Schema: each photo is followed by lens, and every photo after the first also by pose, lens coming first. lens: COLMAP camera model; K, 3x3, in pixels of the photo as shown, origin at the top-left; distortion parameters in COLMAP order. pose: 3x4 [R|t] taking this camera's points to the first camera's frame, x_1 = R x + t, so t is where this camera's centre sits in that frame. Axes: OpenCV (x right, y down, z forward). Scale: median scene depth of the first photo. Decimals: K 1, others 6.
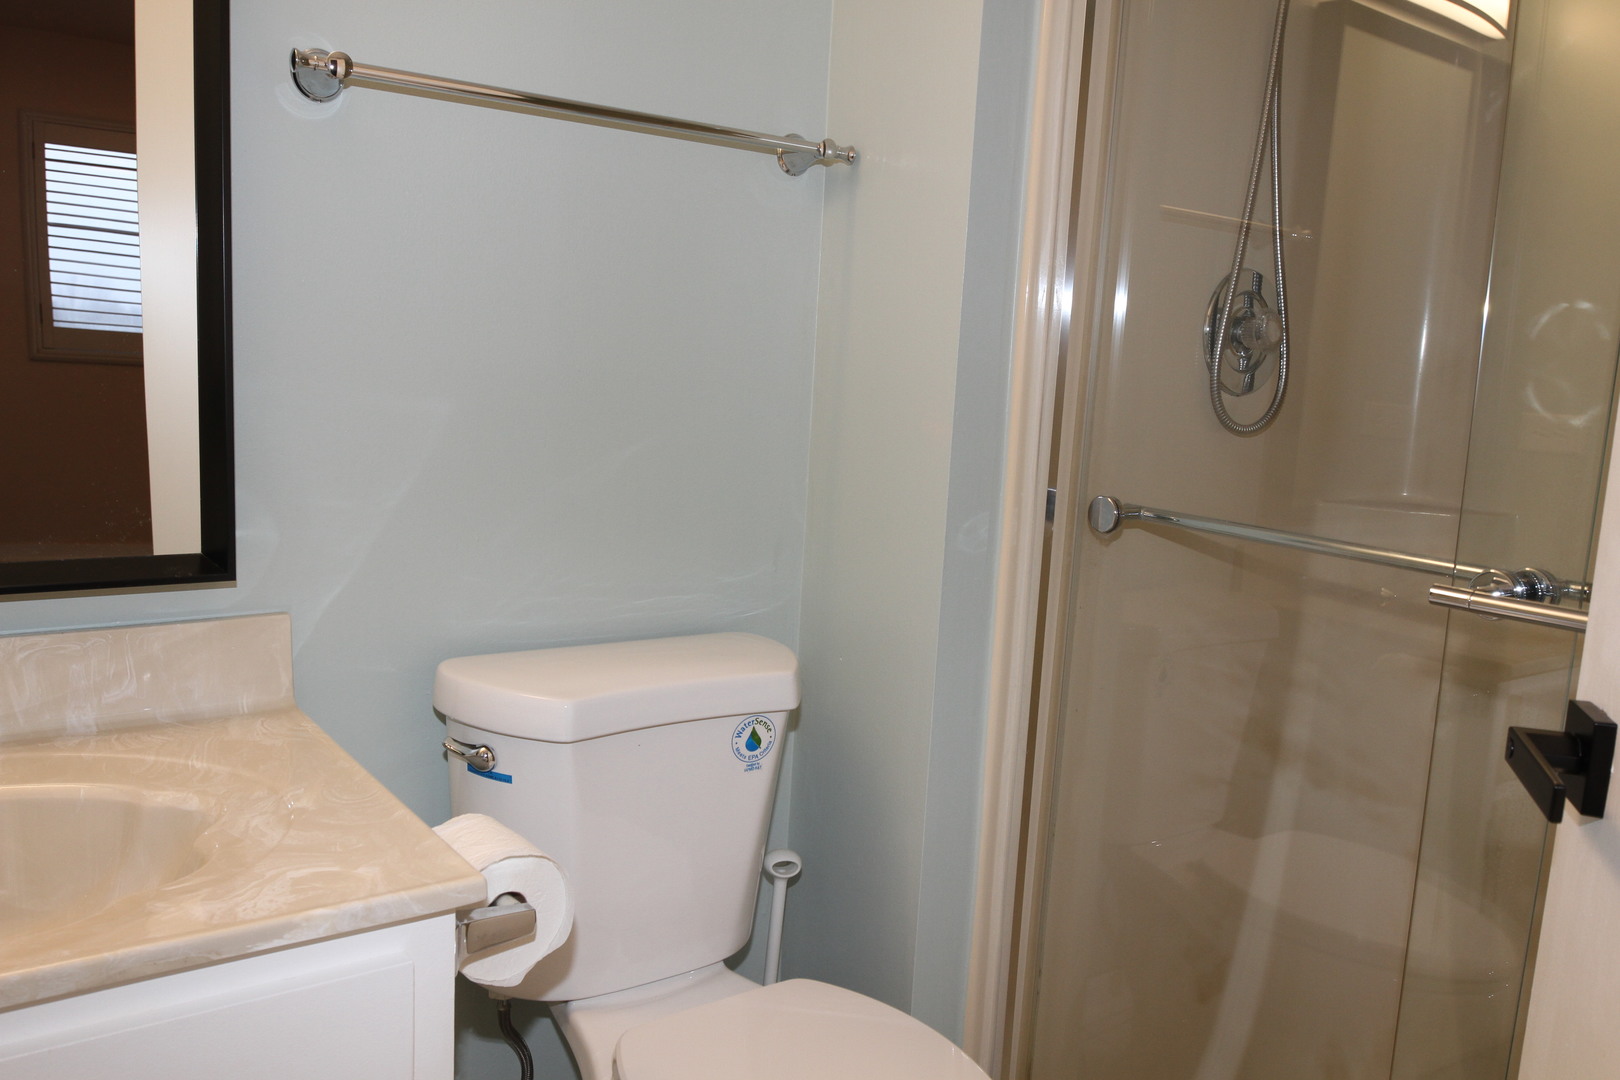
lens RADIAL K [[1277.1, 0, 810.0], [0, 1277.1, 540.0], [0, 0, 1]] dist [-0.005842, -0.040114]
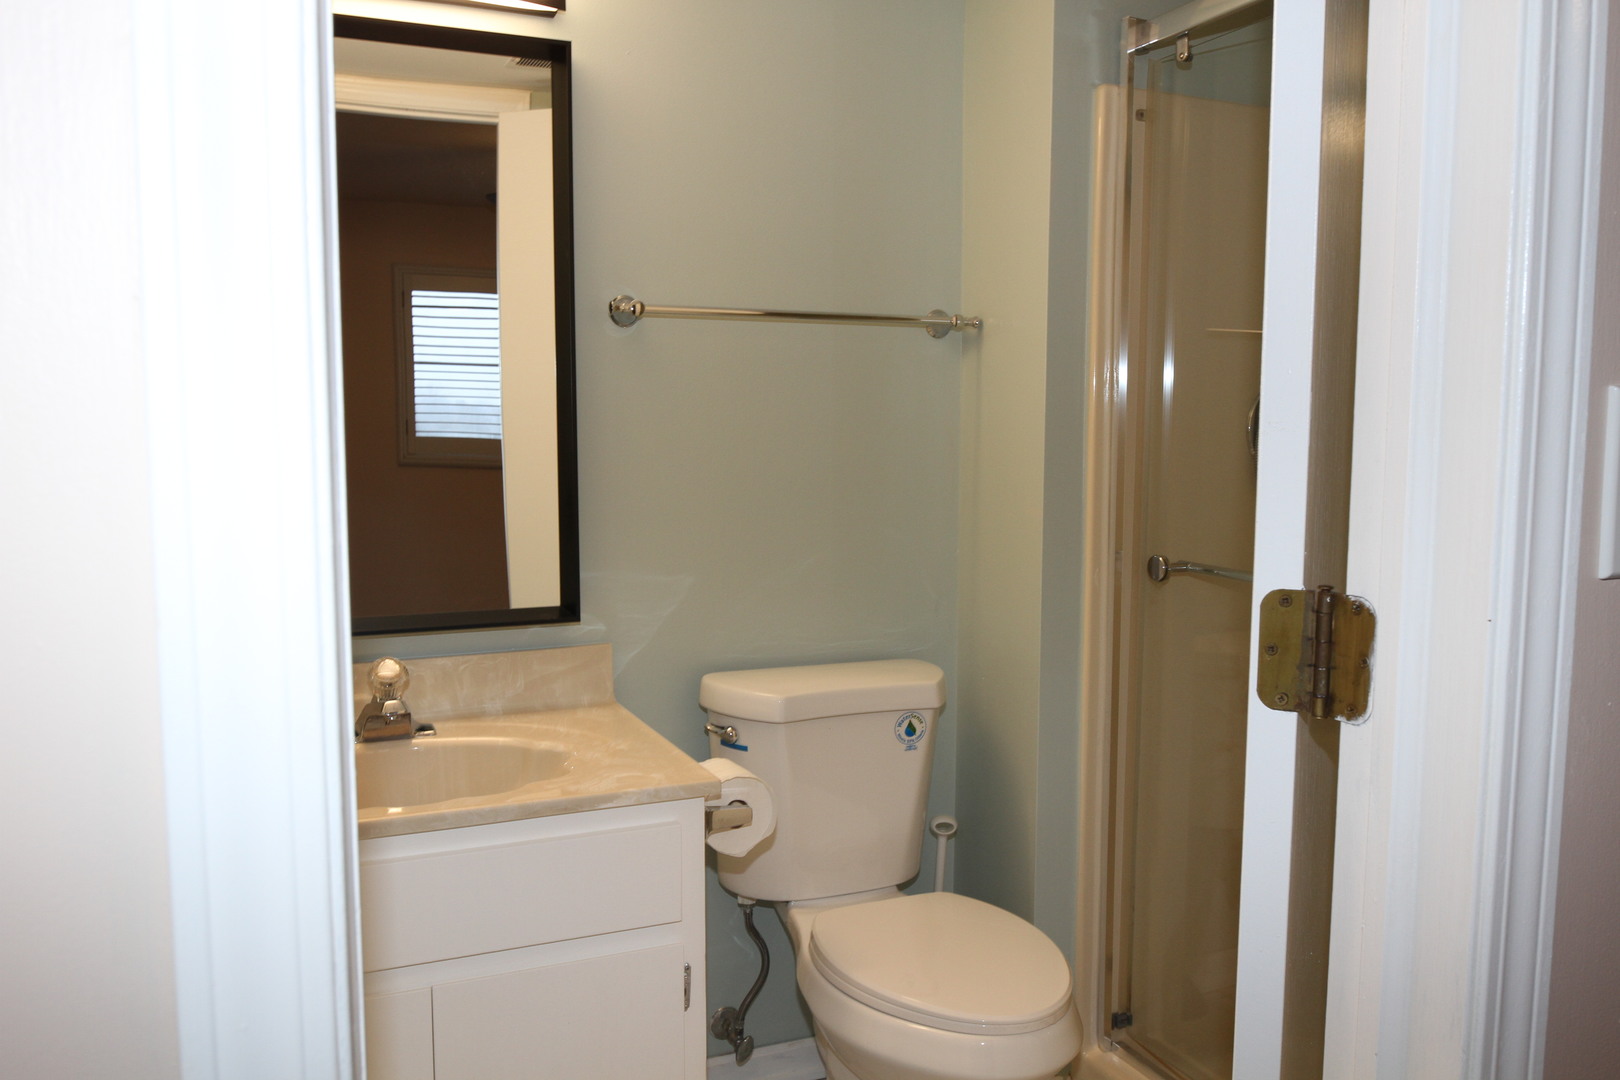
lens RADIAL K [[1277.1, 0, 810.0], [0, 1277.1, 540.0], [0, 0, 1]] dist [-0.005842, -0.040114]
pose [[0.974941, -0.028696, -0.220606, 0.185532], [0.016938, 0.998342, -0.055006, 0.020617], [0.221818, 0.049891, 0.973811, -0.495449]]
